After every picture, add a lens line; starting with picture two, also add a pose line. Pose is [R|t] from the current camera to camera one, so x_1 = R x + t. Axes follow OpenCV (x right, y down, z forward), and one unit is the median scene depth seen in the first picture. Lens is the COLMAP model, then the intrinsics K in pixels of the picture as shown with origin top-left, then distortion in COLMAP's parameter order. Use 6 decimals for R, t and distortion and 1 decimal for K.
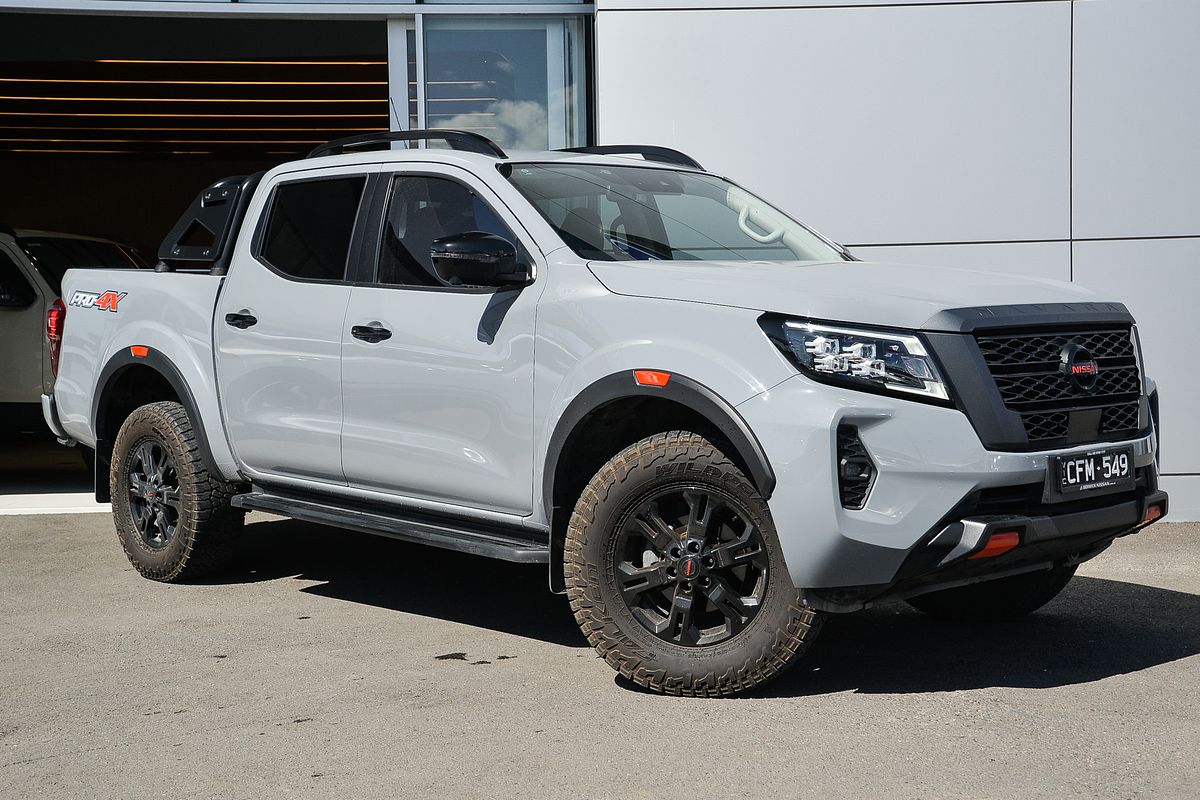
lens RADIAL K [[1557.0, 0, 600.0], [0, 1557.0, 400.0], [0, 0, 1]] dist [0.162450, -0.001547]
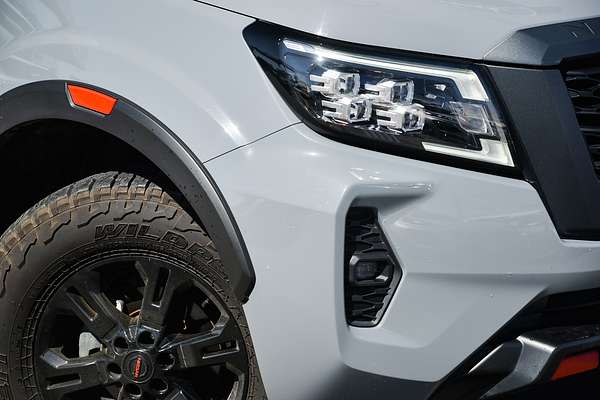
lens RADIAL K [[1273.1, 0, 300.0], [0, 1273.1, 200.0], [0, 0, 1]] dist [0.673654, 0.064427]
pose [[0.996408, 0.036568, 0.076379, 0.085738], [-0.050827, 0.979679, 0.194024, -0.089507], [-0.067731, -0.197209, 0.978019, 0.445510]]
